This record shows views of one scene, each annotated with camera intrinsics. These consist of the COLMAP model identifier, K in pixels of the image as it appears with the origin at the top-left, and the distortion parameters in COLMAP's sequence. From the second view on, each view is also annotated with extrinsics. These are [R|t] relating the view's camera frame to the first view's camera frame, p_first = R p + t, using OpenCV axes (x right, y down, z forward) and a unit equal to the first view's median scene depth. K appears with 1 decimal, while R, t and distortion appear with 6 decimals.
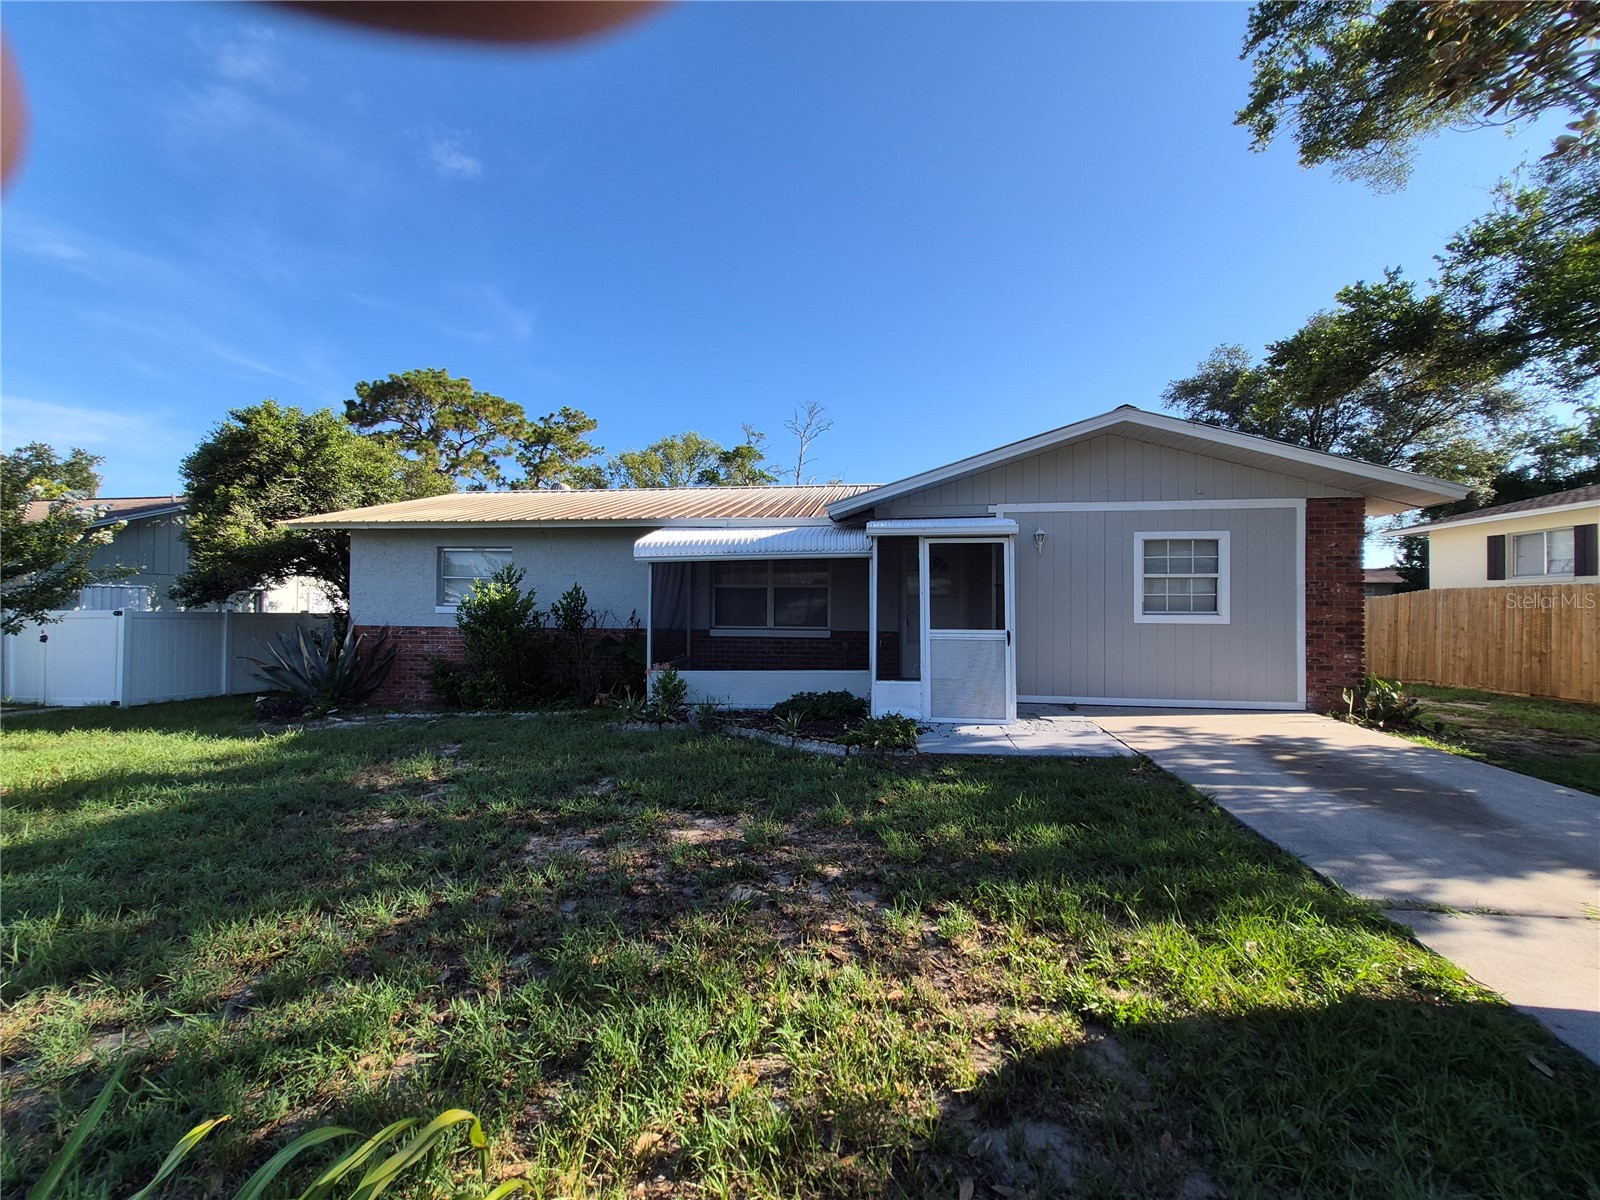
lens RADIAL K [[621.2, 0, 789.8], [0, 621.2, 604.4], [0, 0, 1]] dist [-0.002461, -0.002167]
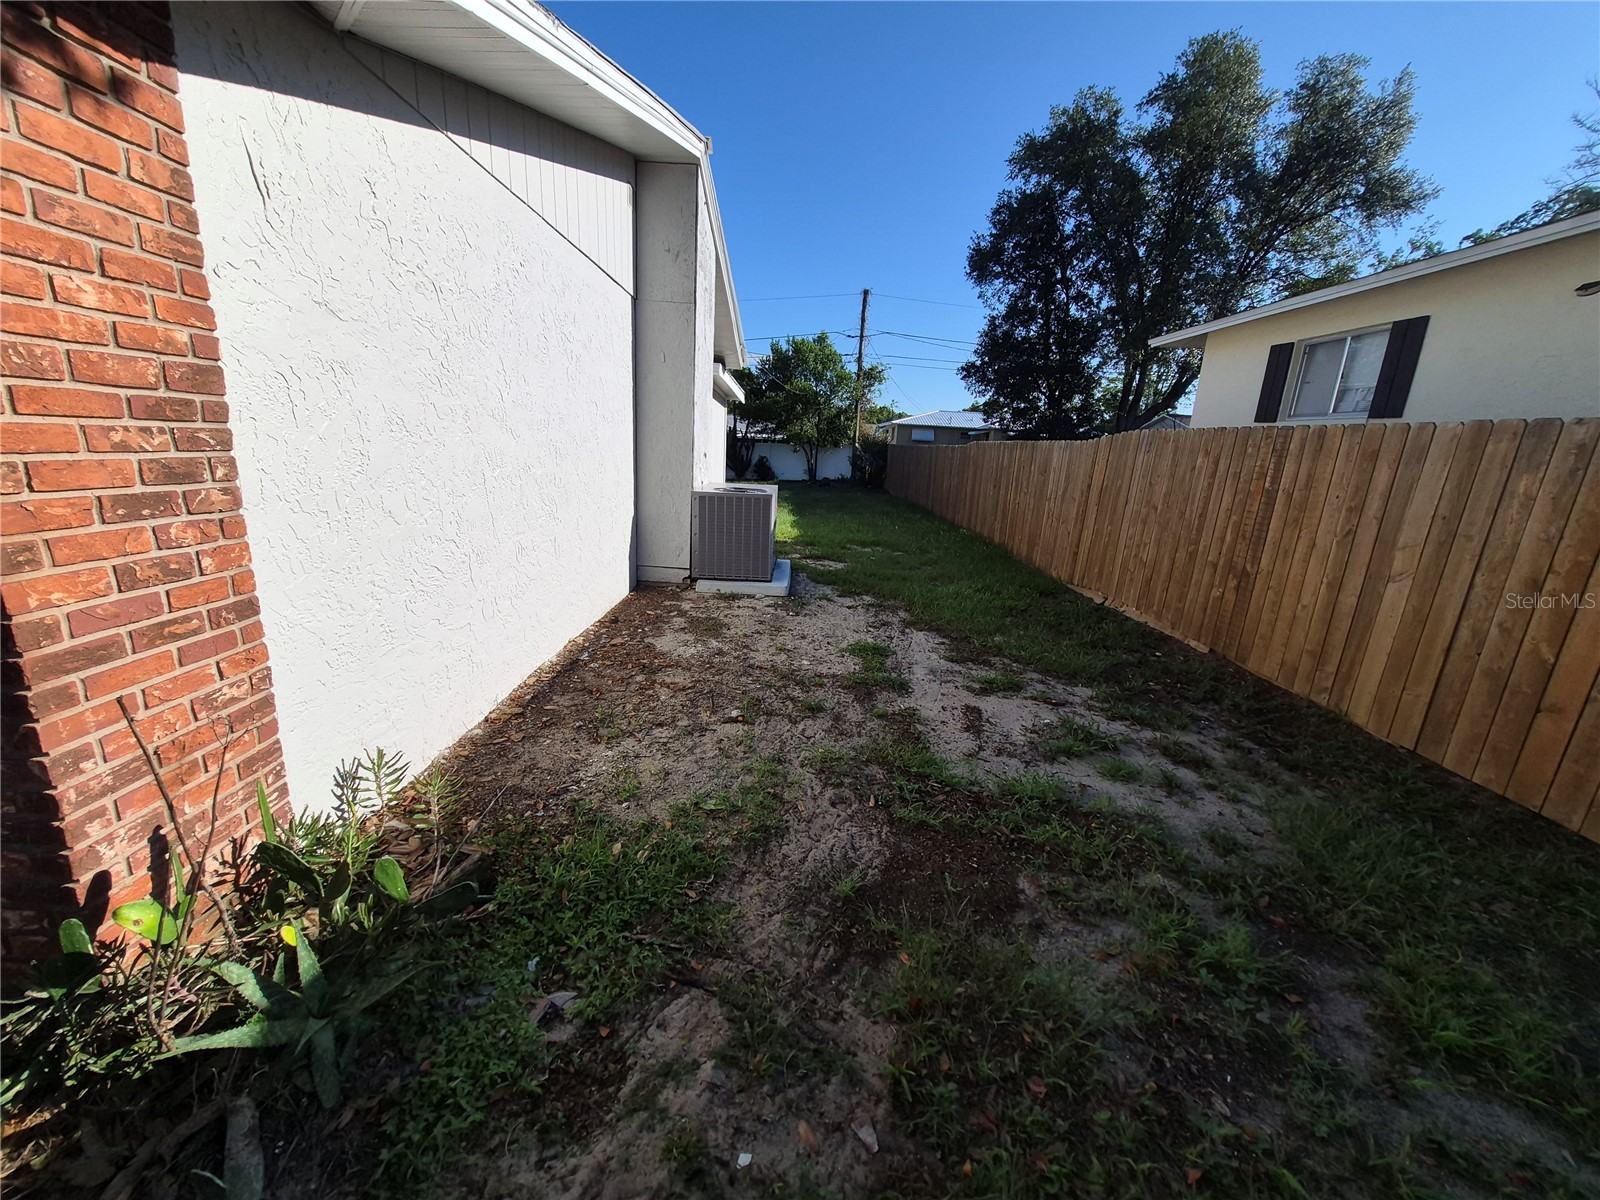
lens RADIAL K [[621.2, 0, 789.8], [0, 621.2, 604.4], [0, 0, 1]] dist [-0.002461, -0.002167]
pose [[0.990686, 0.015498, 0.135282, 0.753219], [-0.050641, 0.964174, 0.260391, -0.004432], [-0.126400, -0.264816, 0.955979, 0.538471]]
